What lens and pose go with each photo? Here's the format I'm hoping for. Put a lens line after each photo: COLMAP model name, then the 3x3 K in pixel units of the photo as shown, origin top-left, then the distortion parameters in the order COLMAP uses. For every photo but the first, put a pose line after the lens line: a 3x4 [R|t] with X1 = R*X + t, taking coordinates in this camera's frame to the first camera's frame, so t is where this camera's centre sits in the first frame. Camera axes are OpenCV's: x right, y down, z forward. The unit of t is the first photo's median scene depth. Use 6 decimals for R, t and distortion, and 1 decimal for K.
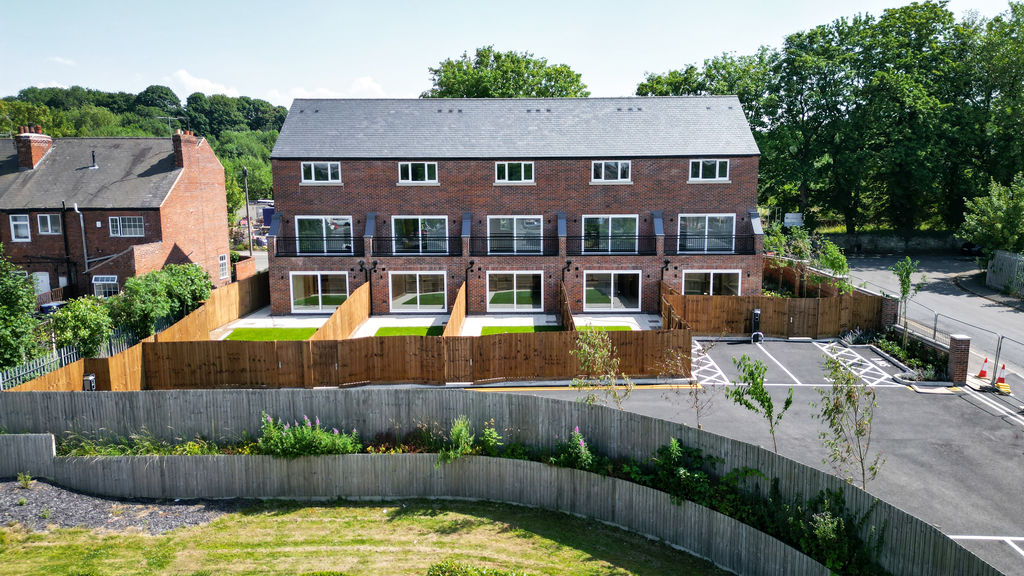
lens RADIAL K [[718.8, 0, 517.3], [0, 718.8, 286.2], [0, 0, 1]] dist [0.069008, -0.061196]
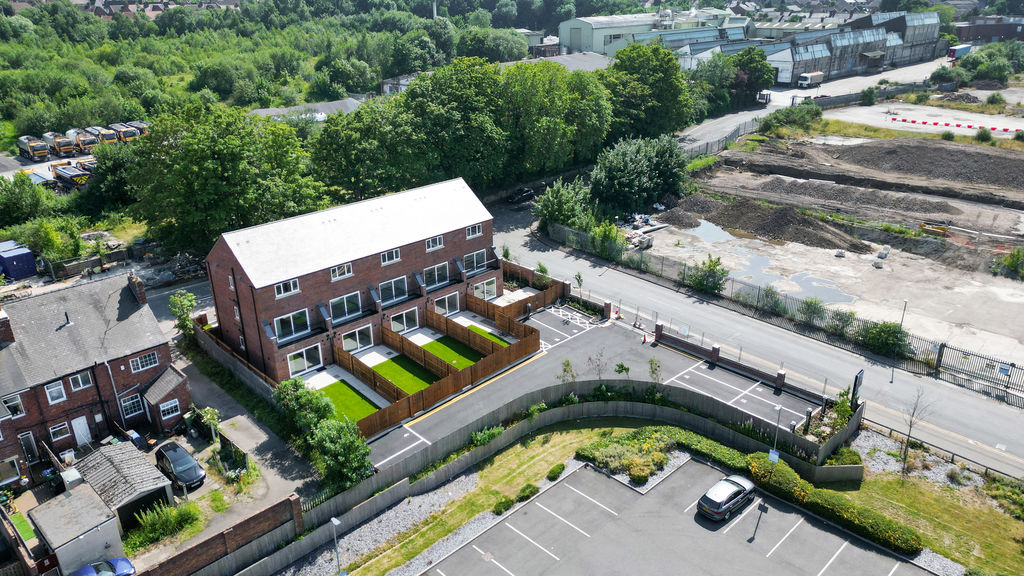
lens RADIAL K [[717.2, 0, 506.2], [0, 717.2, 284.6], [0, 0, 1]] dist [0.083108, -0.092152]
pose [[0.708070, -0.276312, 0.649837, -0.953354], [0.126549, 0.955019, 0.268186, -0.525435], [-0.694710, -0.107658, 0.711187, -0.428306]]
